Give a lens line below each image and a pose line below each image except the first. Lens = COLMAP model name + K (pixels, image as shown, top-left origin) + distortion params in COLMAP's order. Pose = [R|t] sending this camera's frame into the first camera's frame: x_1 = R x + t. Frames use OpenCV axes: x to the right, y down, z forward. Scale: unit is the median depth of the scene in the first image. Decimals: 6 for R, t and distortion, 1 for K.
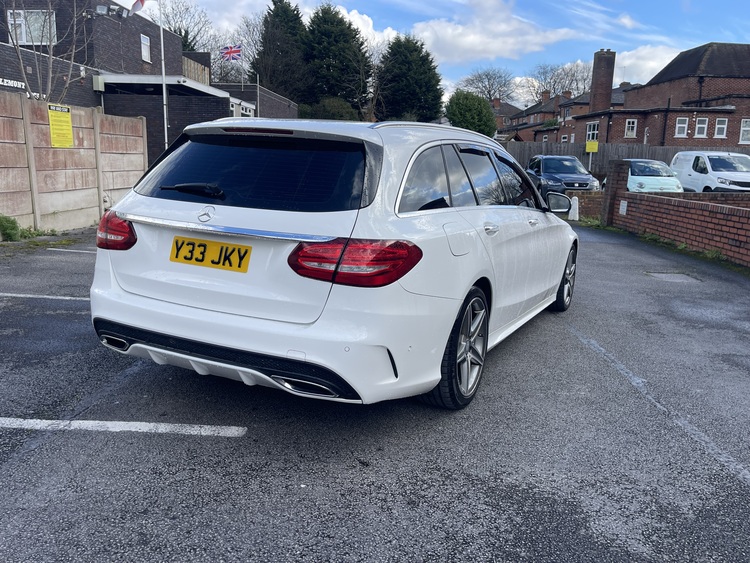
lens RADIAL K [[634.2, 0, 372.8], [0, 634.2, 281.2], [0, 0, 1]] dist [0.071883, -0.081755]
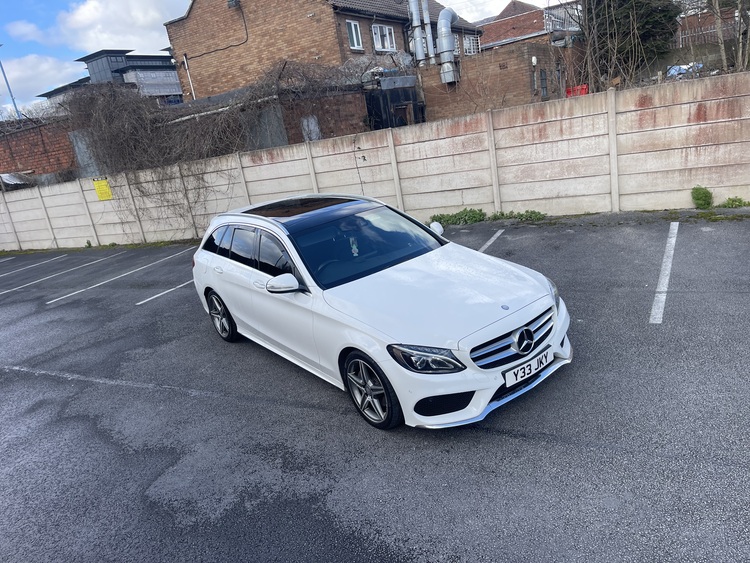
lens RADIAL K [[565.3, 0, 371.8], [0, 565.3, 278.9], [0, 0, 1]] dist [0.065834, -0.081490]
pose [[-0.447321, 0.281770, -0.848829, 1.059301], [-0.014268, 0.946707, 0.321779, -0.451702], [0.894260, 0.156049, -0.419461, 1.542257]]
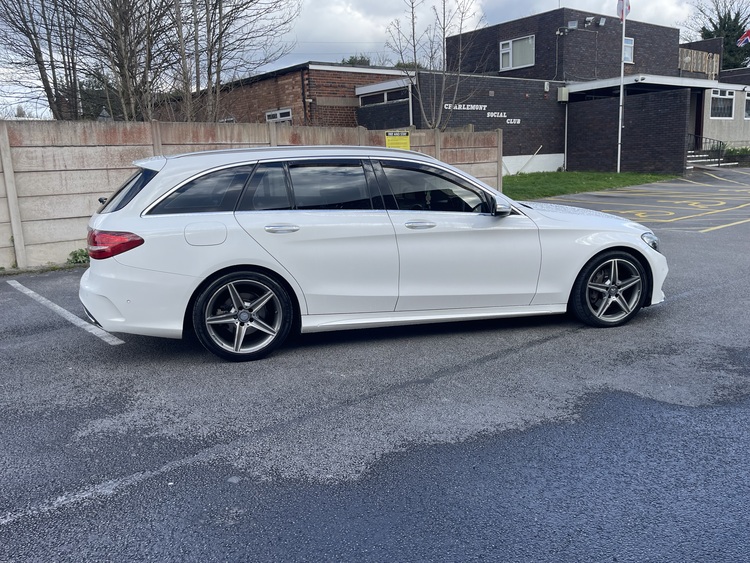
lens RADIAL K [[634.2, 0, 370.6], [0, 634.2, 281.0], [0, 0, 1]] dist [0.071883, -0.081755]
pose [[0.670004, 0.082227, -0.737790, 0.870164], [-0.082493, 0.995938, 0.036083, -0.026958], [0.737760, 0.036687, 0.674065, 0.201471]]
